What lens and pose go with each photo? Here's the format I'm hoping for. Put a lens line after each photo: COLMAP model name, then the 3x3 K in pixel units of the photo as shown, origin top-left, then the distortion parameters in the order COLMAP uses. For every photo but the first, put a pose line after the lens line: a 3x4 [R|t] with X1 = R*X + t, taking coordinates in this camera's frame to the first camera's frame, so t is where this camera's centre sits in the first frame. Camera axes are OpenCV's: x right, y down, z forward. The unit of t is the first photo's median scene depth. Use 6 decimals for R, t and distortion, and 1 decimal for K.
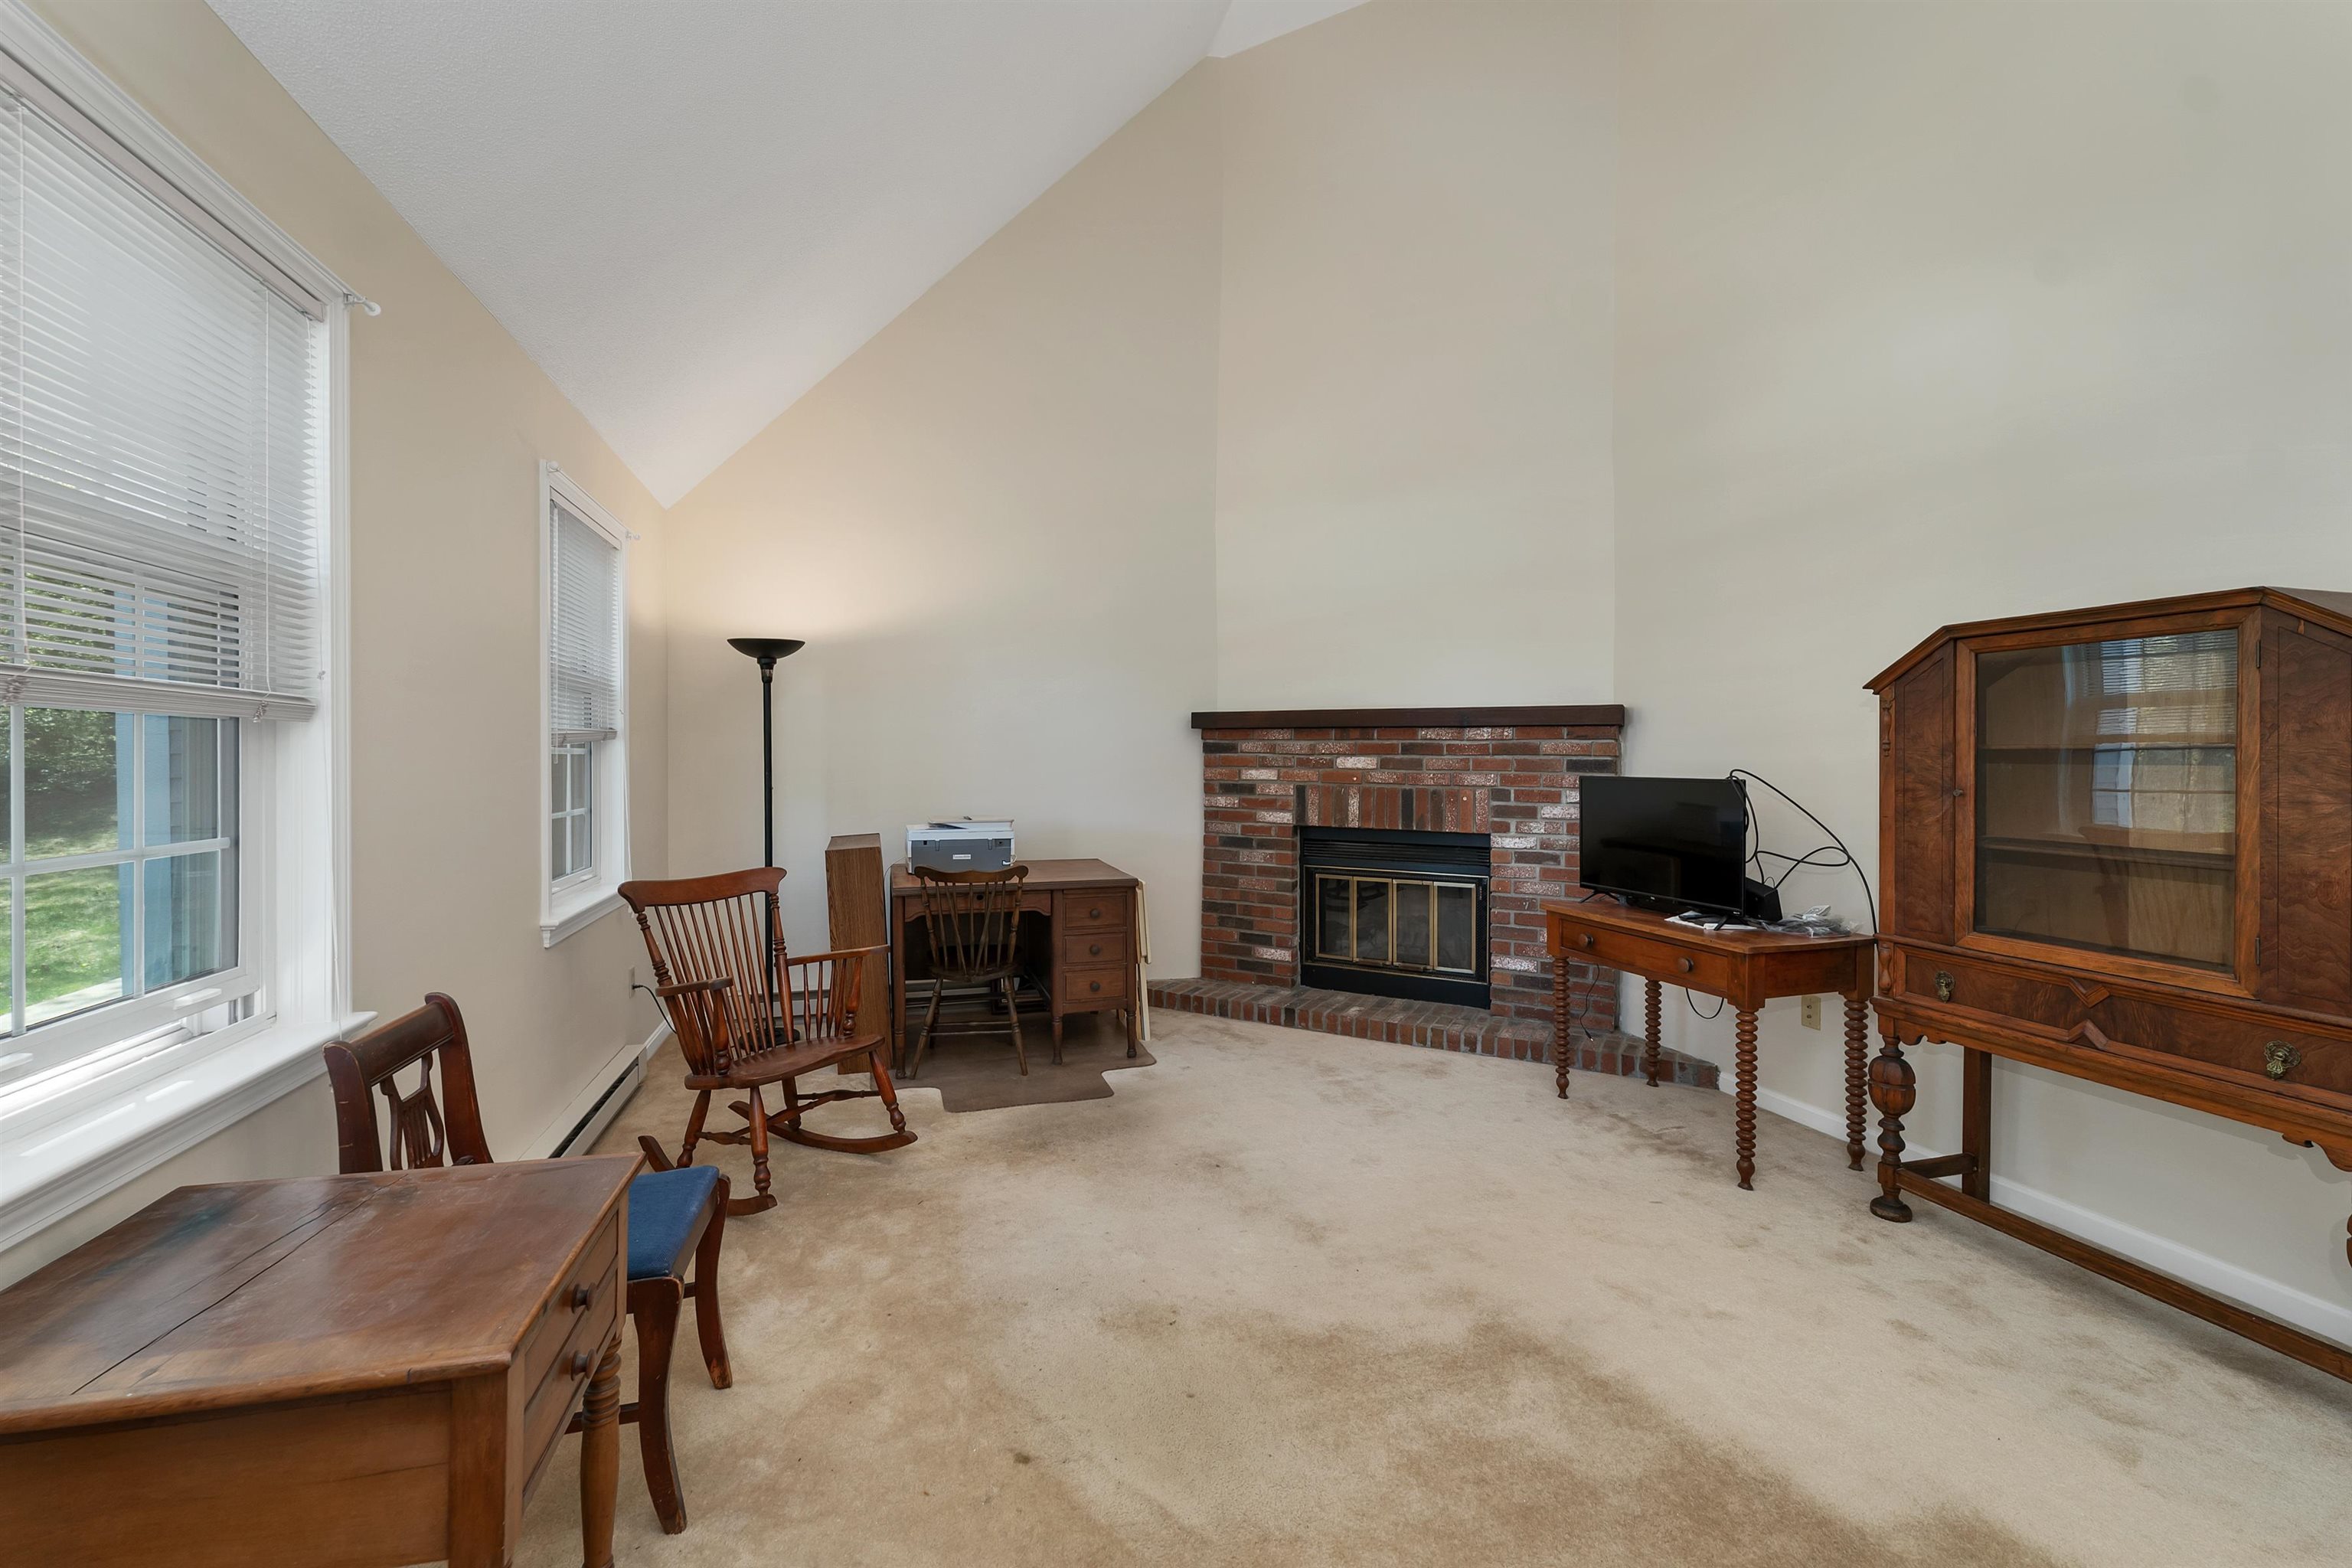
lens RADIAL K [[976.6, 0, 1149.9], [0, 976.6, 762.0], [0, 0, 1]] dist [0.003525, -0.000272]
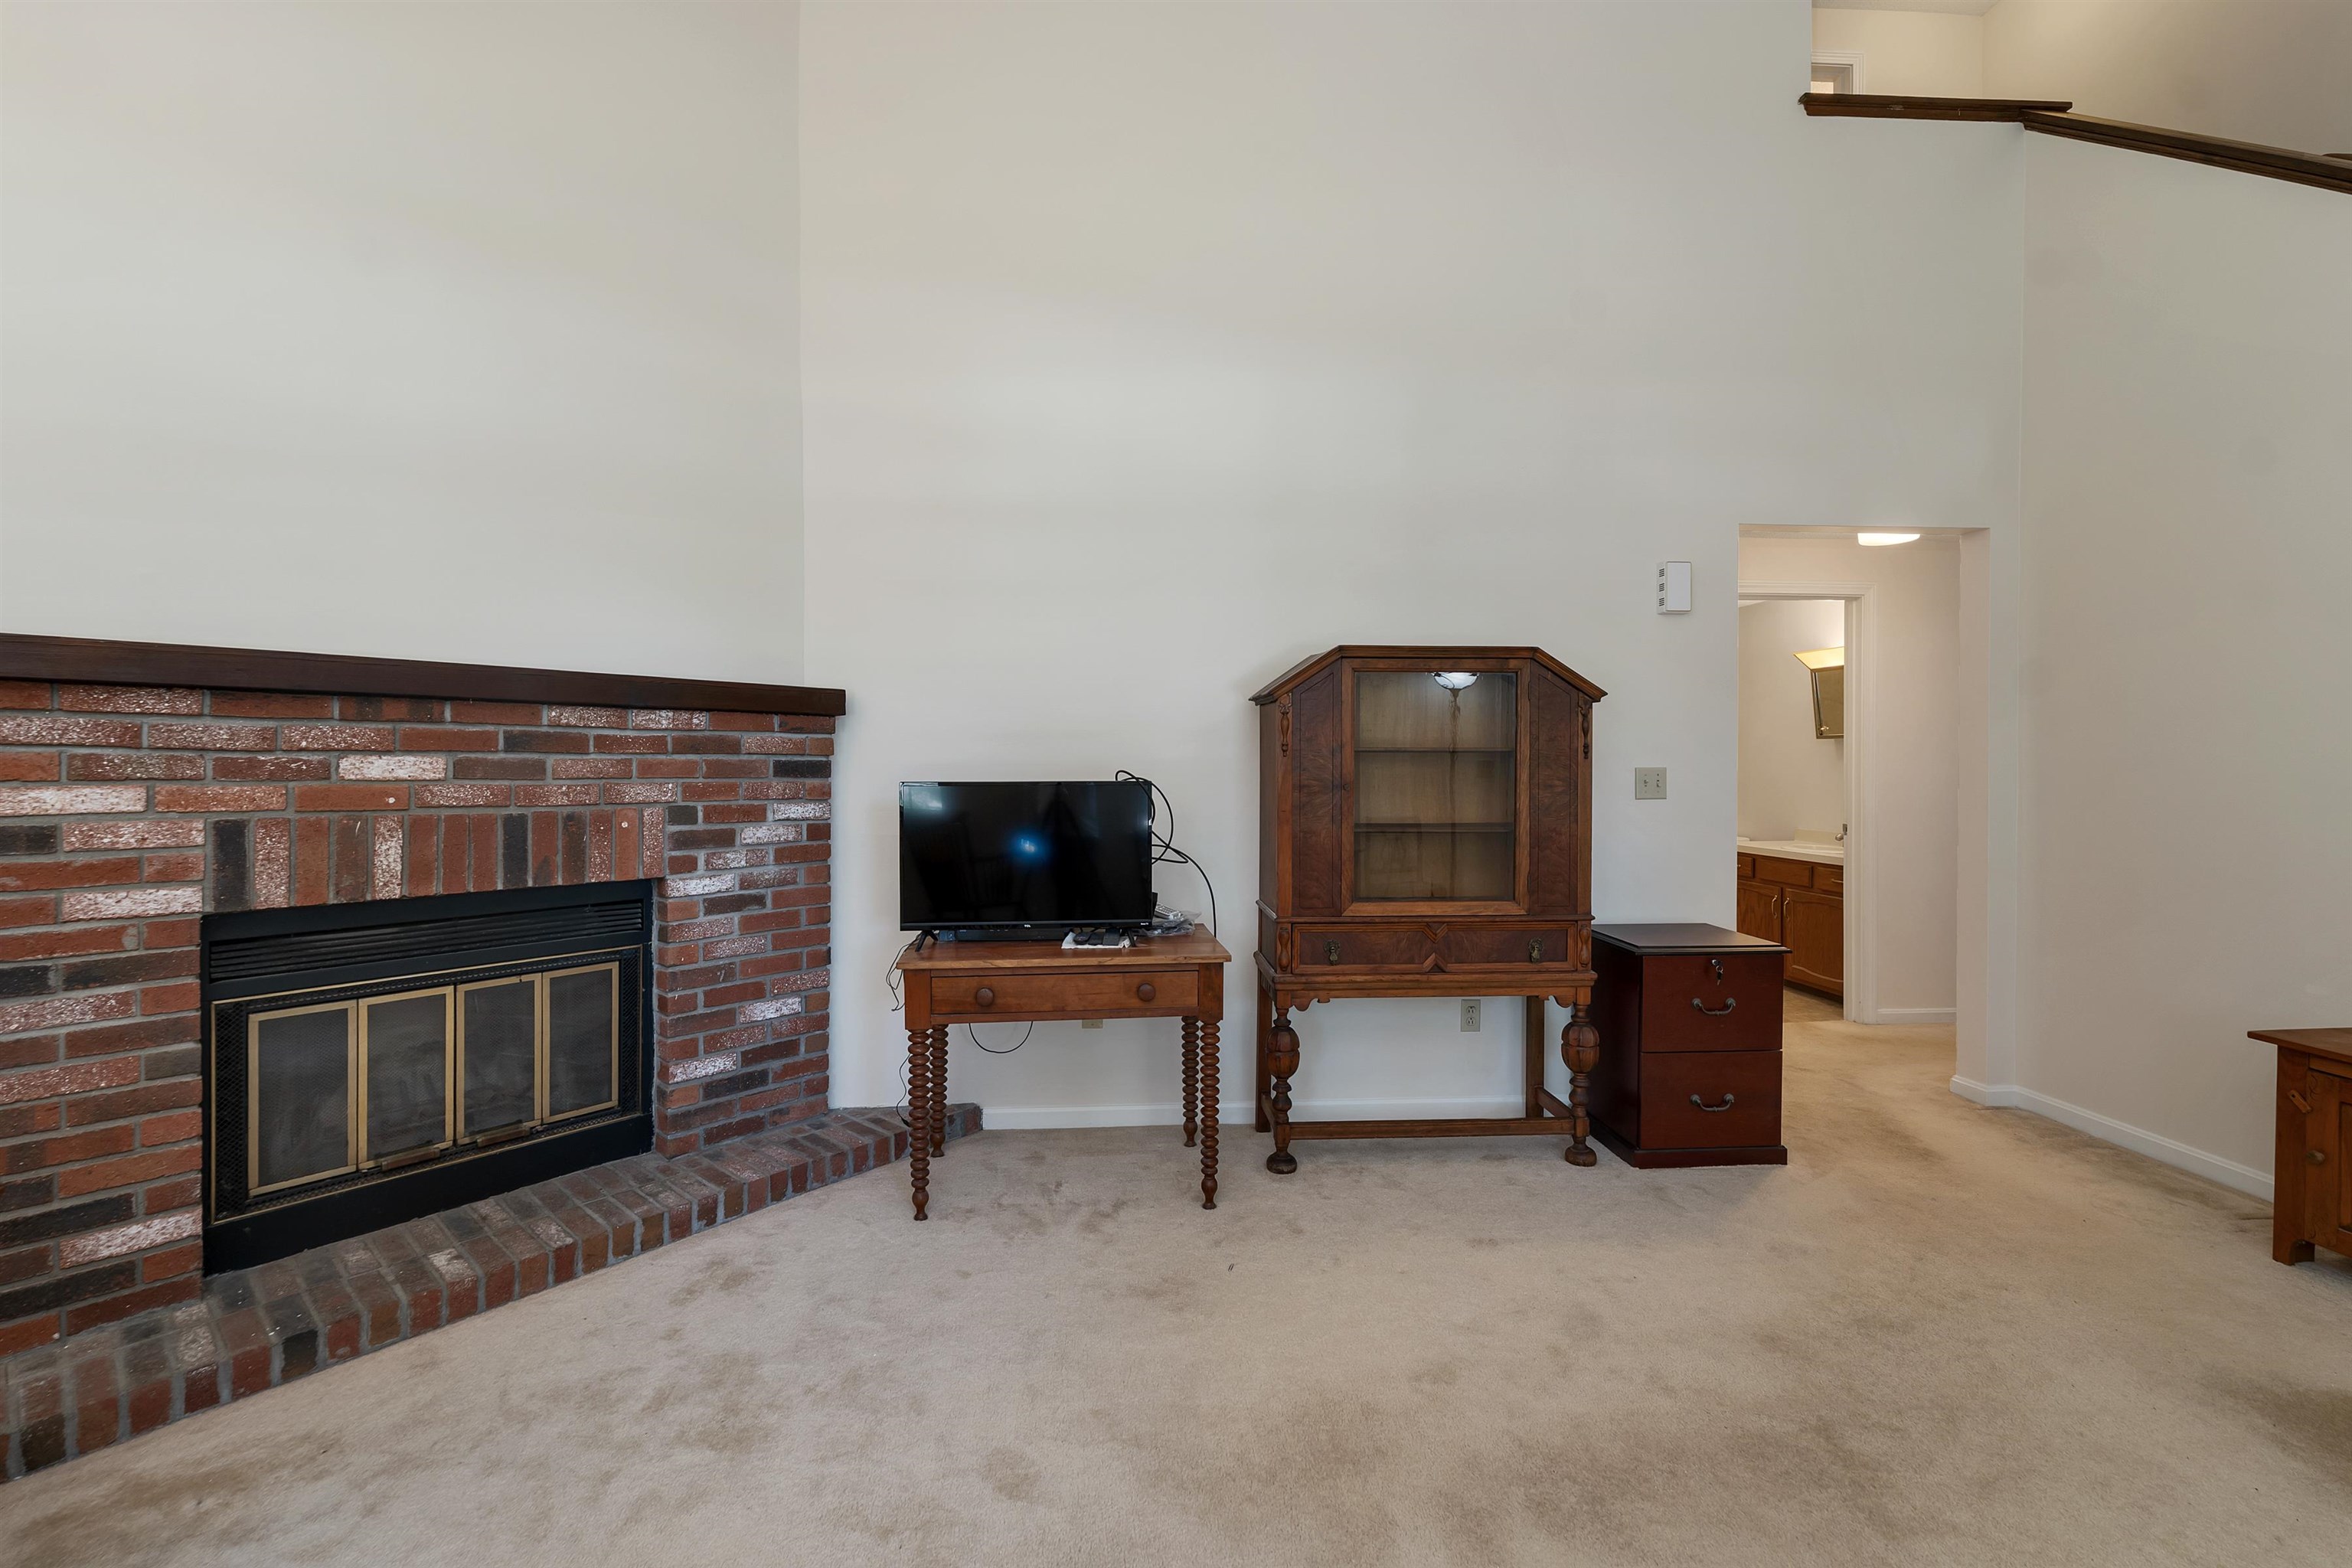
lens RADIAL K [[976.6, 0, 1164.4], [0, 976.6, 769.9], [0, 0, 1]] dist [0.003525, -0.000272]
pose [[0.194931, -0.012963, 0.980731, -0.217017], [0.004196, 0.999915, 0.012383, -0.003024], [-0.980808, 0.001701, 0.194969, 0.561963]]
